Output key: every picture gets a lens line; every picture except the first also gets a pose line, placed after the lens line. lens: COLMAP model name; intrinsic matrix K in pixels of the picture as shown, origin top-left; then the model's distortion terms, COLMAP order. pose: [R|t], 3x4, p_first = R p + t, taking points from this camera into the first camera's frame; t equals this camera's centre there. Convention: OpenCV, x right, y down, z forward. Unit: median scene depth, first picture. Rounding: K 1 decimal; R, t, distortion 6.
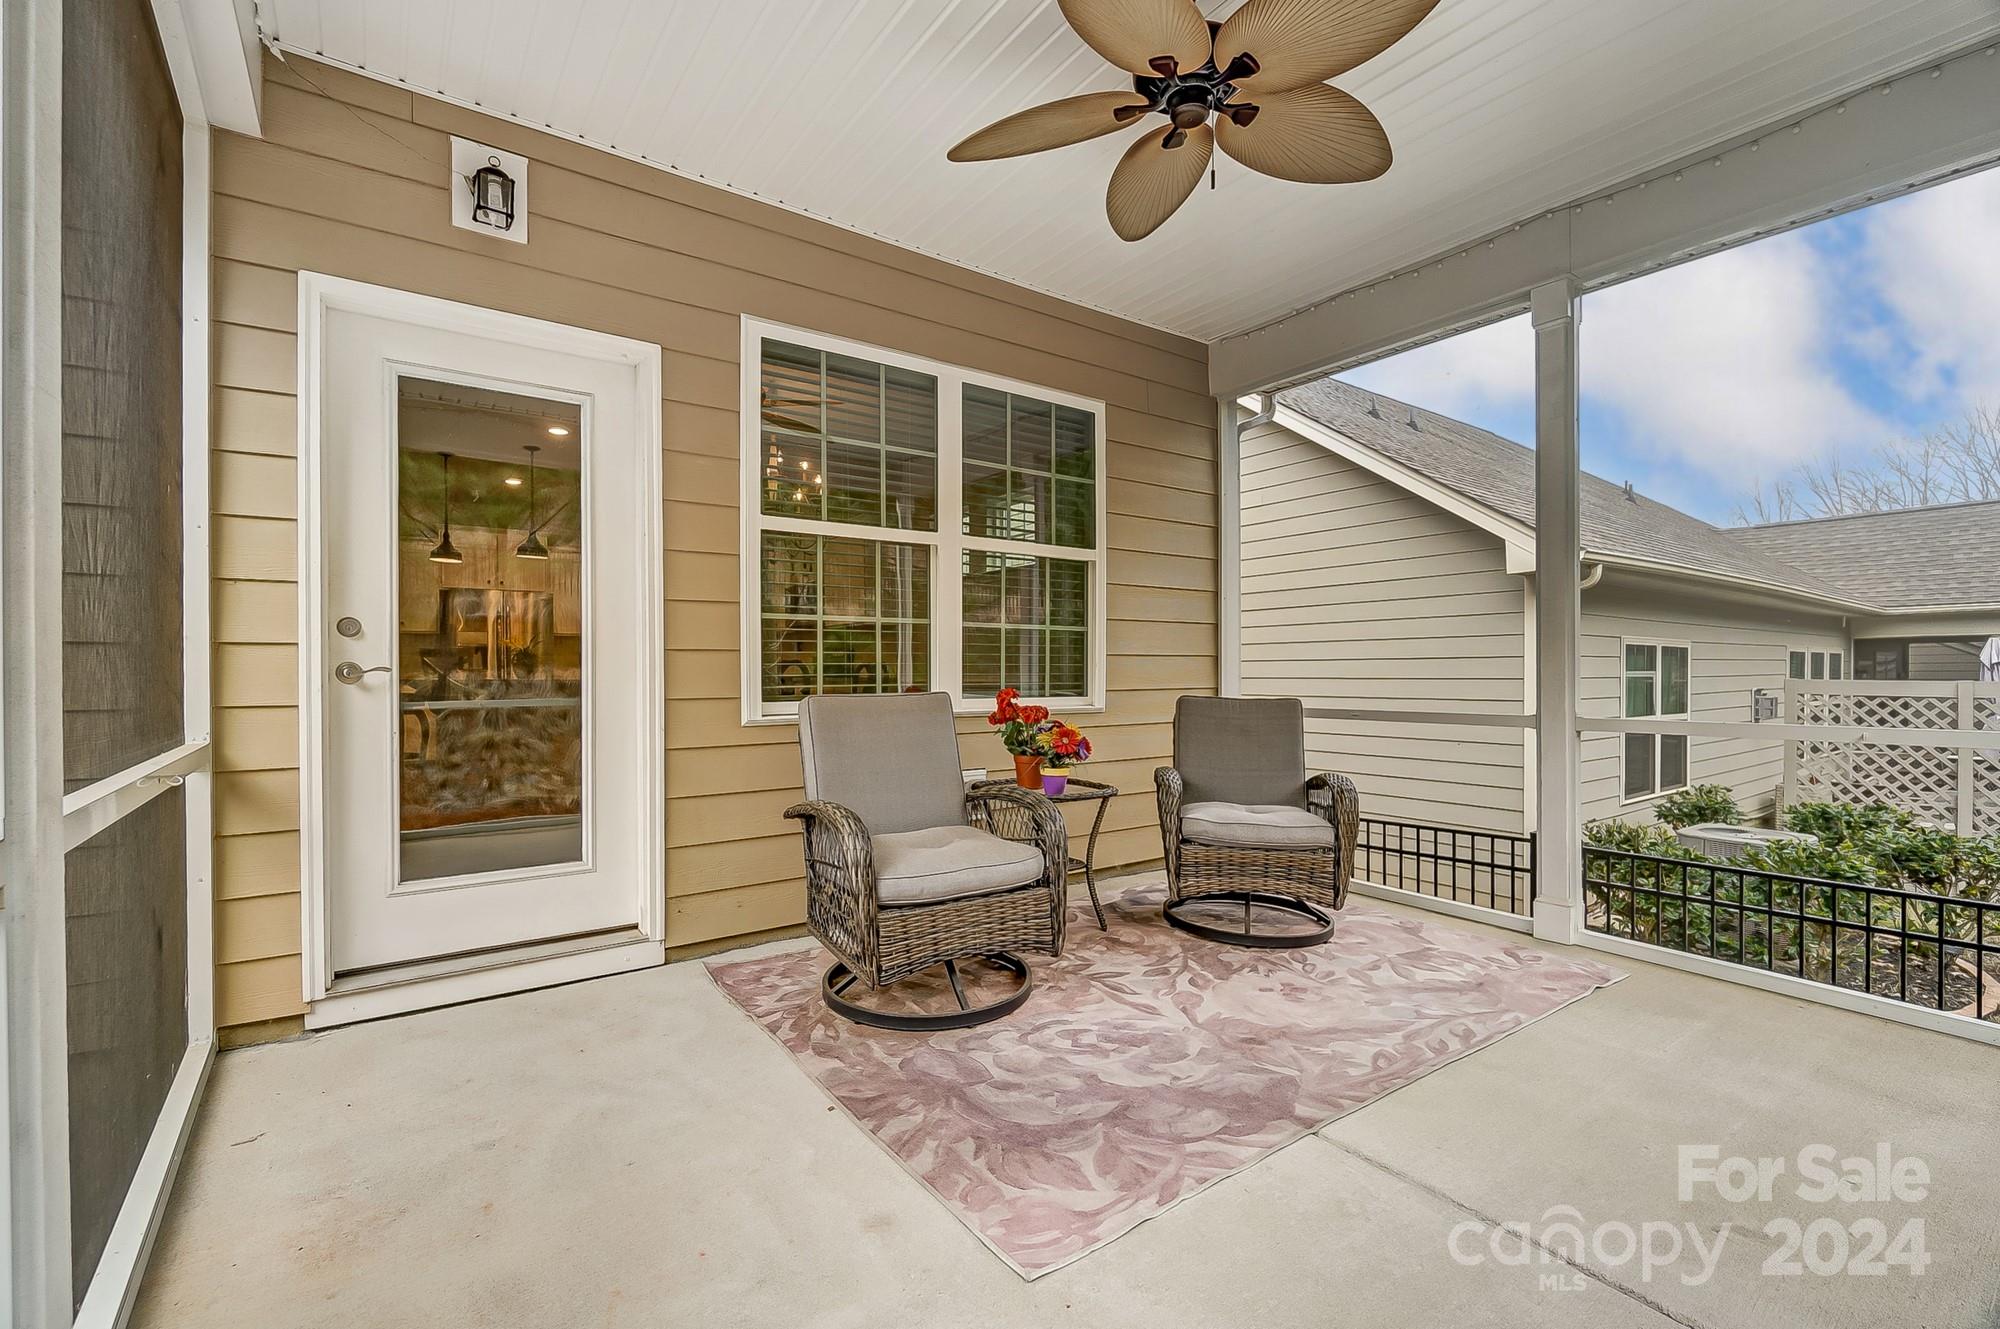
lens RADIAL K [[894.7, 0, 986.1], [0, 894.7, 675.4], [0, 0, 1]] dist [-0.049053, 0.014542]
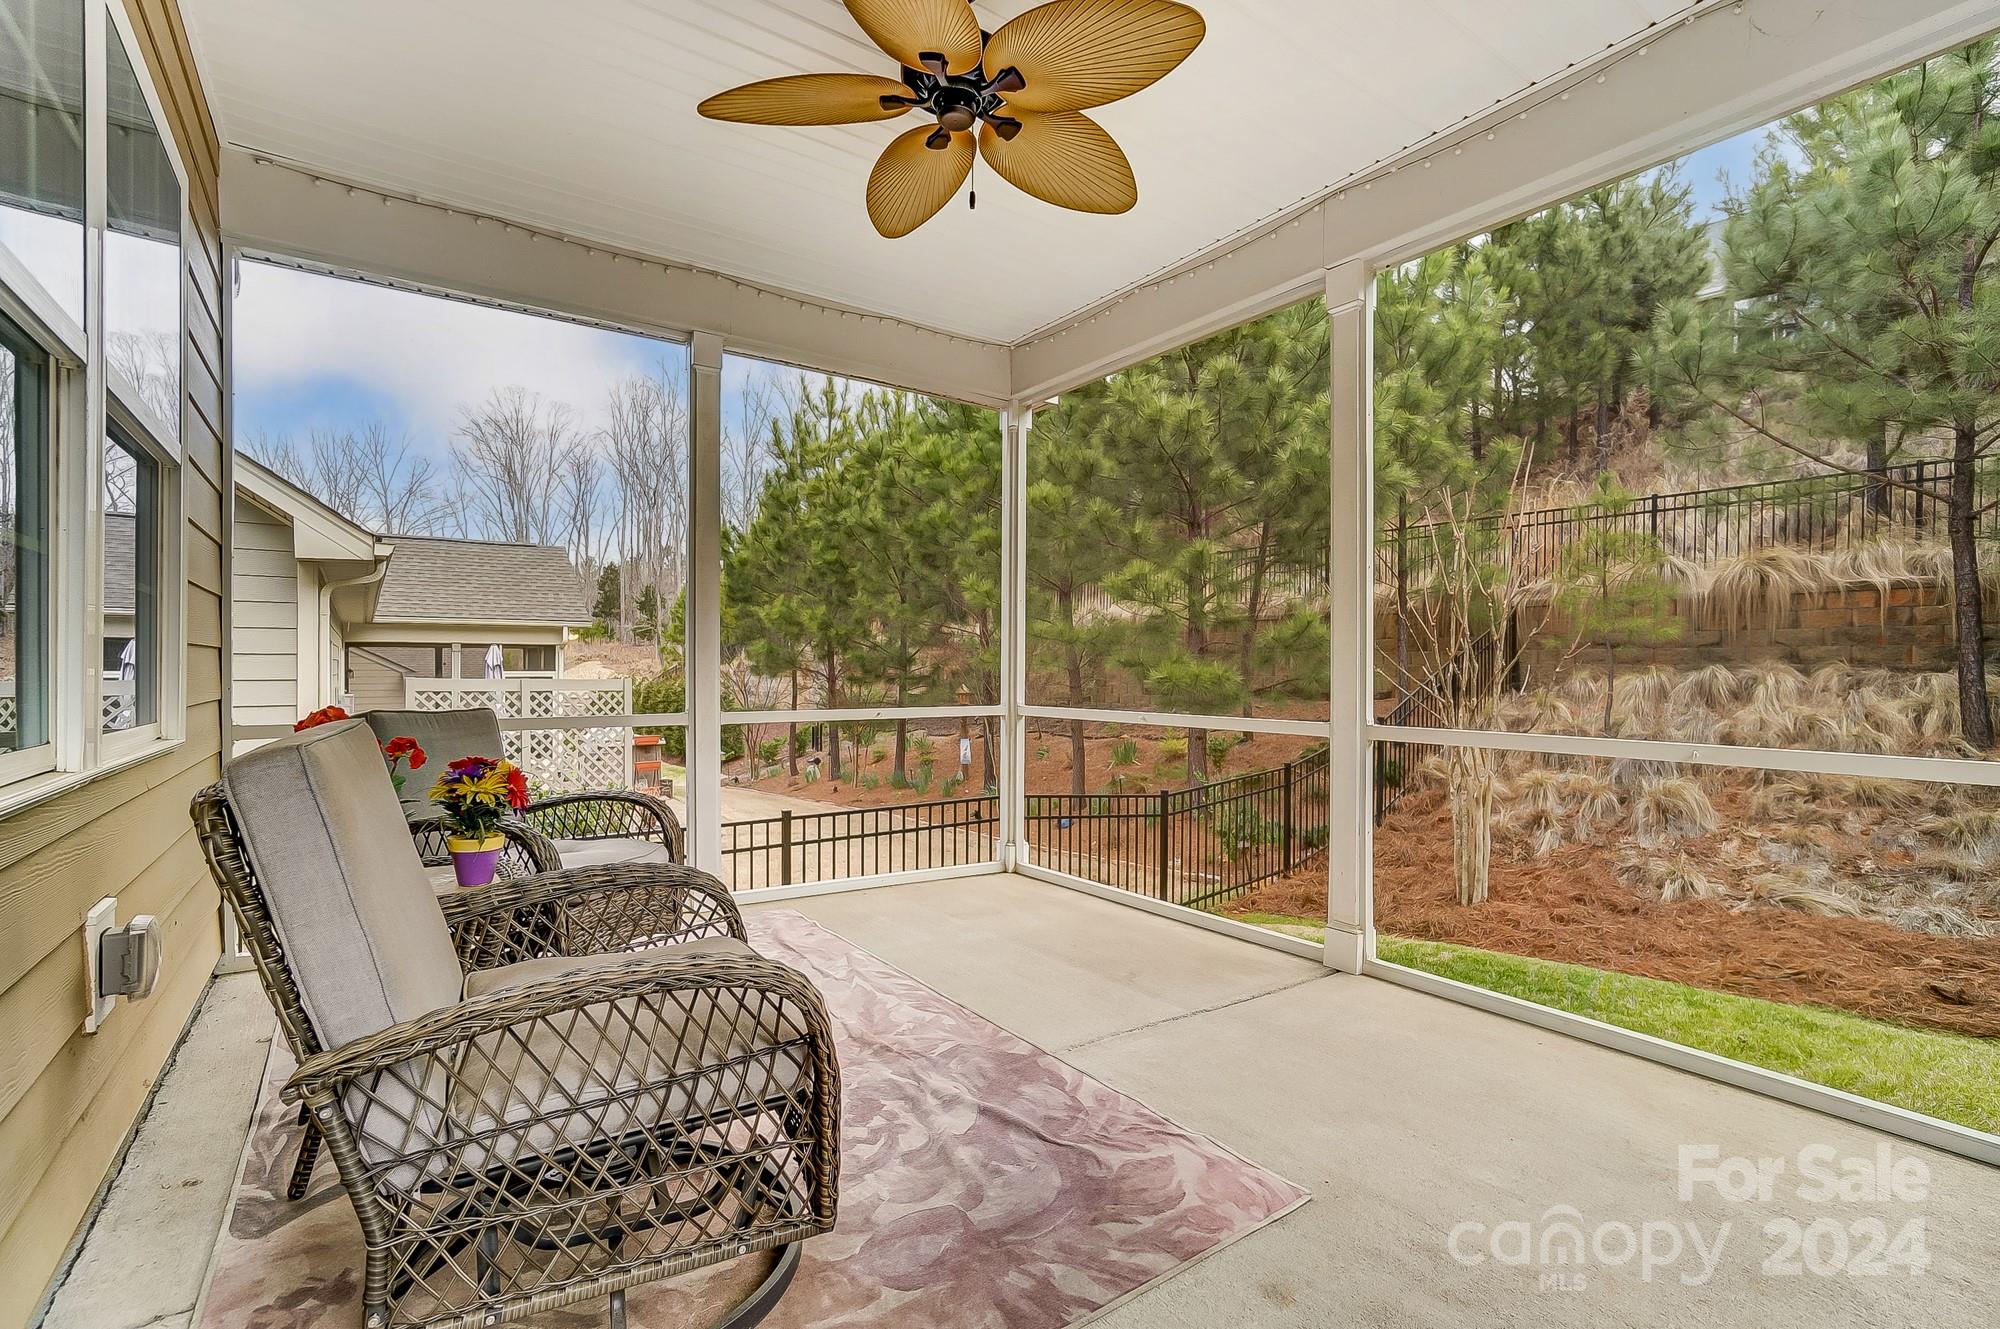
lens RADIAL K [[894.7, 0, 990.6], [0, 894.7, 658.6], [0, 0, 1]] dist [-0.049053, 0.014542]
pose [[0.000072, 0.005678, 0.999984, -0.752216], [0.013530, 0.999892, -0.005679, -0.016036], [-0.999908, 0.013530, -0.000005, 0.952411]]
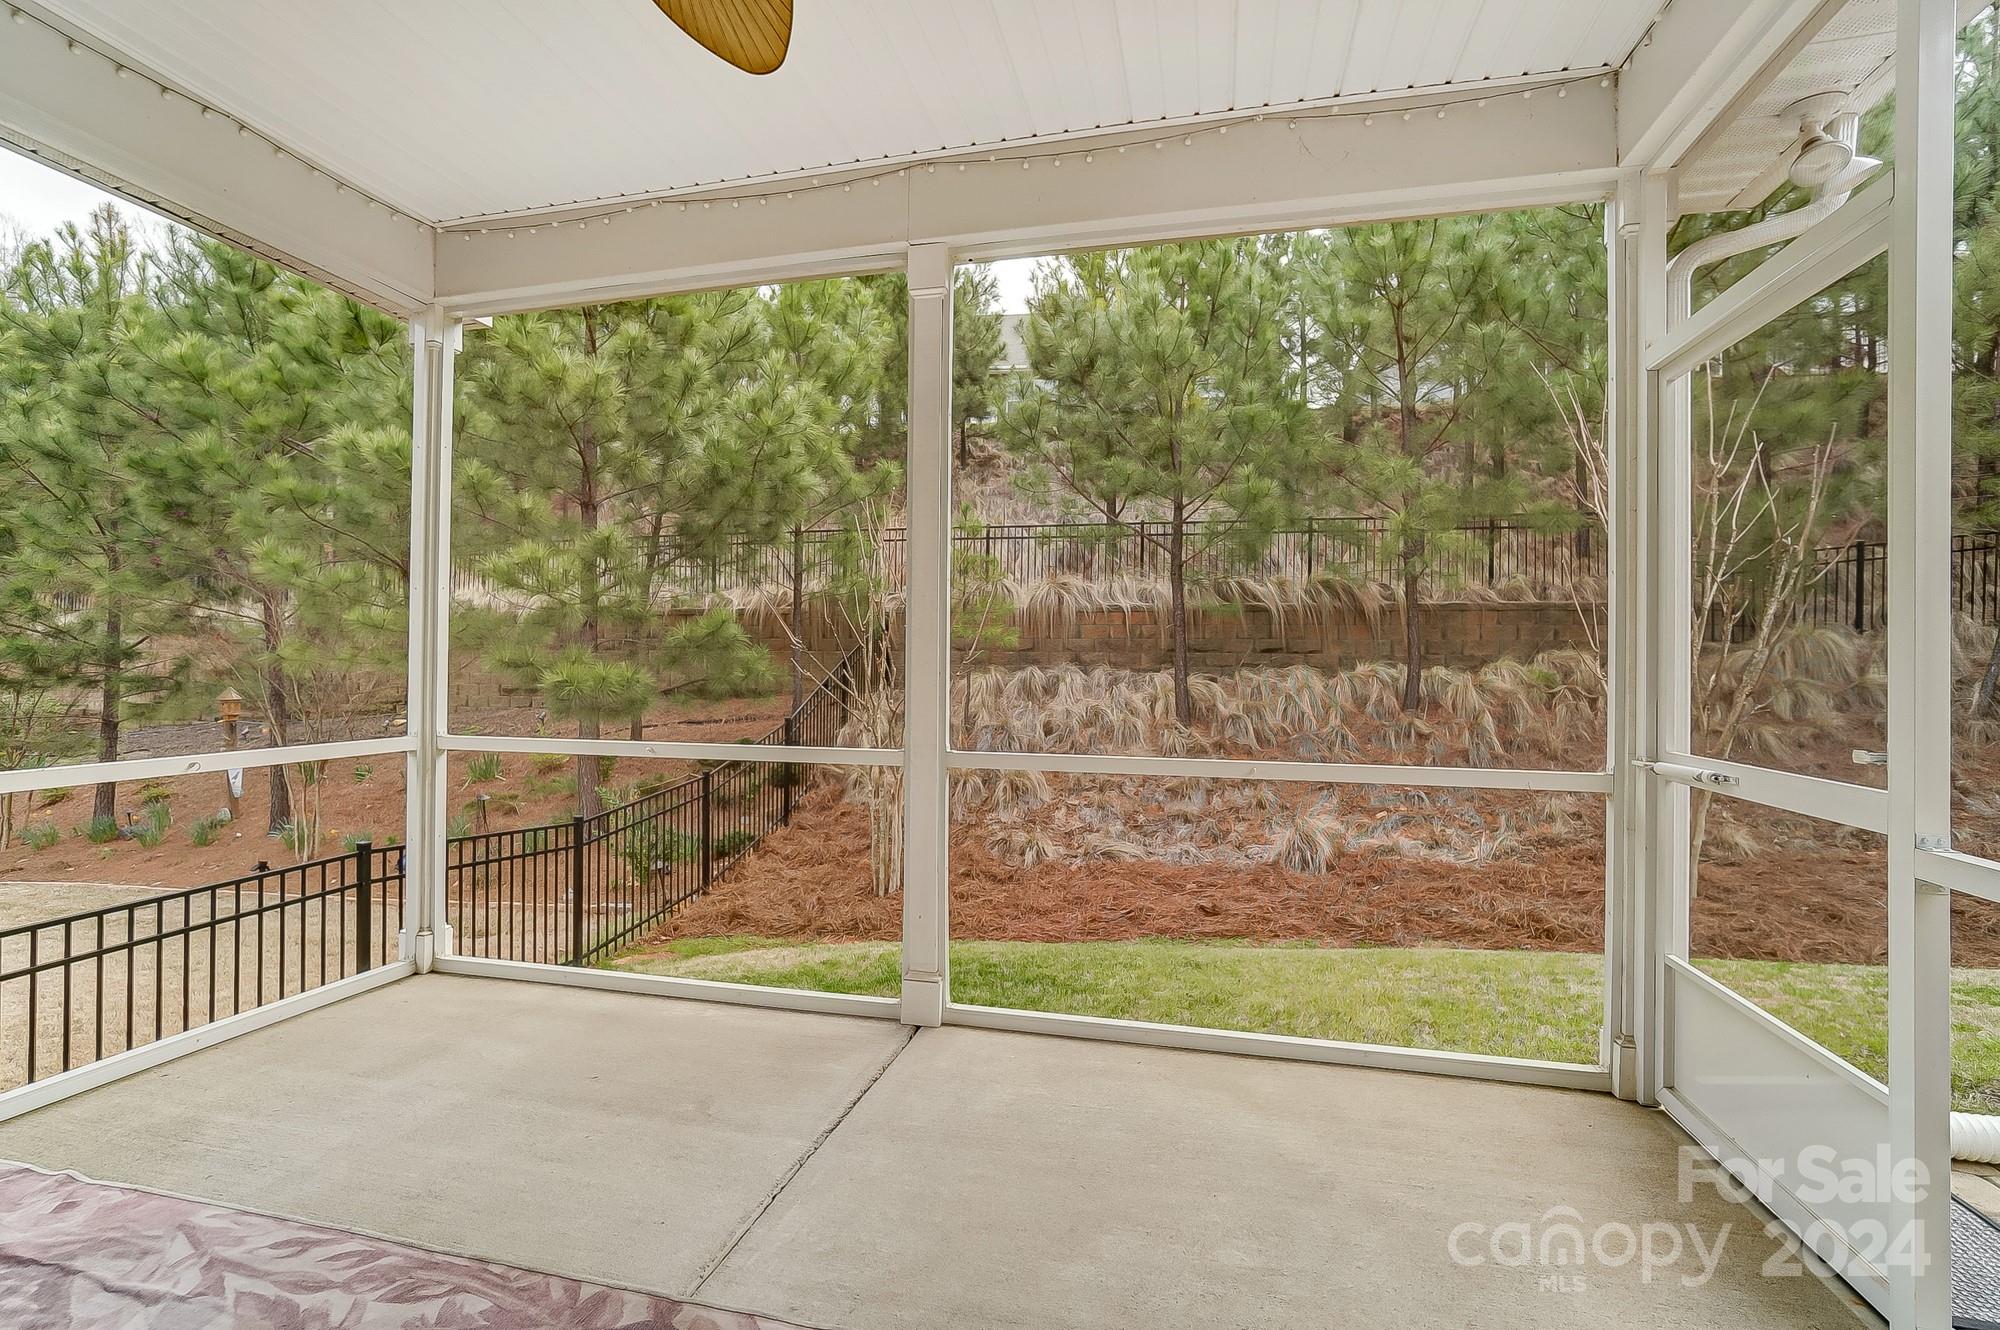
lens RADIAL K [[894.7, 0, 1038.2], [0, 894.7, 657.6], [0, 0, 1]] dist [-0.049053, 0.014542]
pose [[-0.670703, -0.002446, 0.741722, -0.375128], [0.000557, 0.999993, 0.003801, -0.055798], [-0.741726, 0.002962, -0.670697, 1.141263]]
